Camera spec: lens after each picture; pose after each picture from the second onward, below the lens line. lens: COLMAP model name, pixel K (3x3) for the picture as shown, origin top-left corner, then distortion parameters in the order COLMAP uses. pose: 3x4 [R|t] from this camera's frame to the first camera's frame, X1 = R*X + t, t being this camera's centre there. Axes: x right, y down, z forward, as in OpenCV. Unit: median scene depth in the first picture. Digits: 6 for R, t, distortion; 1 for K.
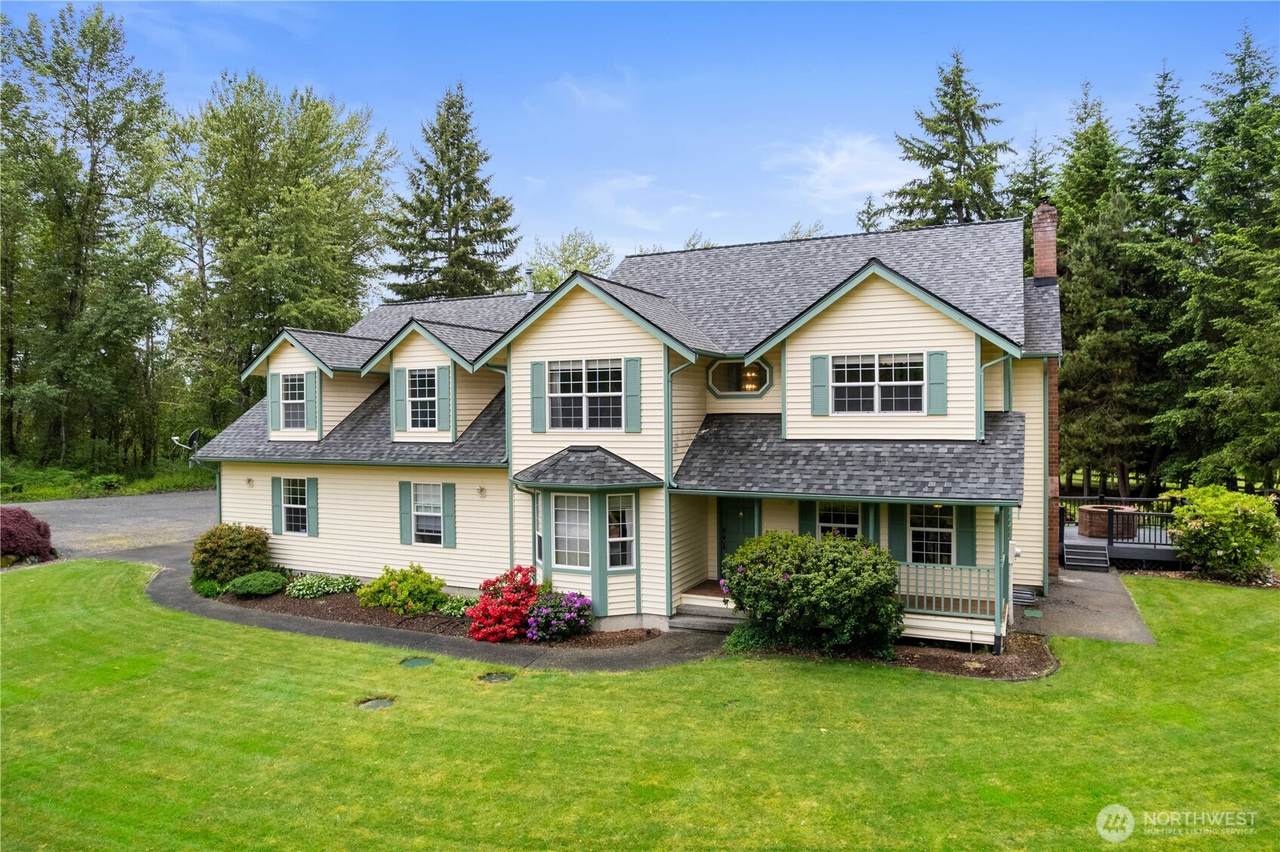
lens RADIAL K [[822.4, 0, 643.1], [0, 822.4, 421.9], [0, 0, 1]] dist [-0.072395, 0.062740]
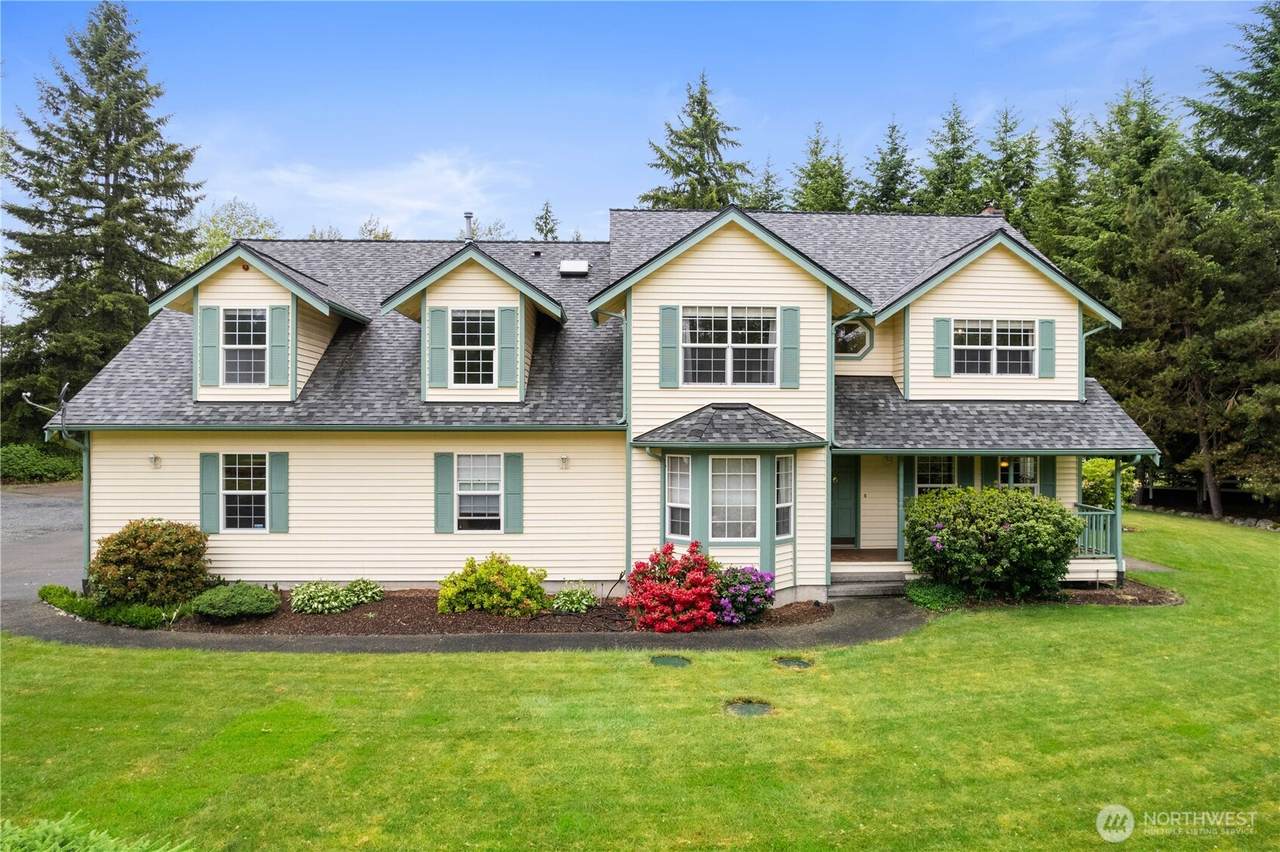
lens RADIAL K [[822.4, 0, 643.1], [0, 822.4, 421.9], [0, 0, 1]] dist [-0.072395, 0.062740]
pose [[0.887646, 0.010393, 0.460410, -0.564372], [-0.005505, 0.999913, -0.011957, 0.060669], [-0.460494, 0.008079, 0.887626, 0.257042]]
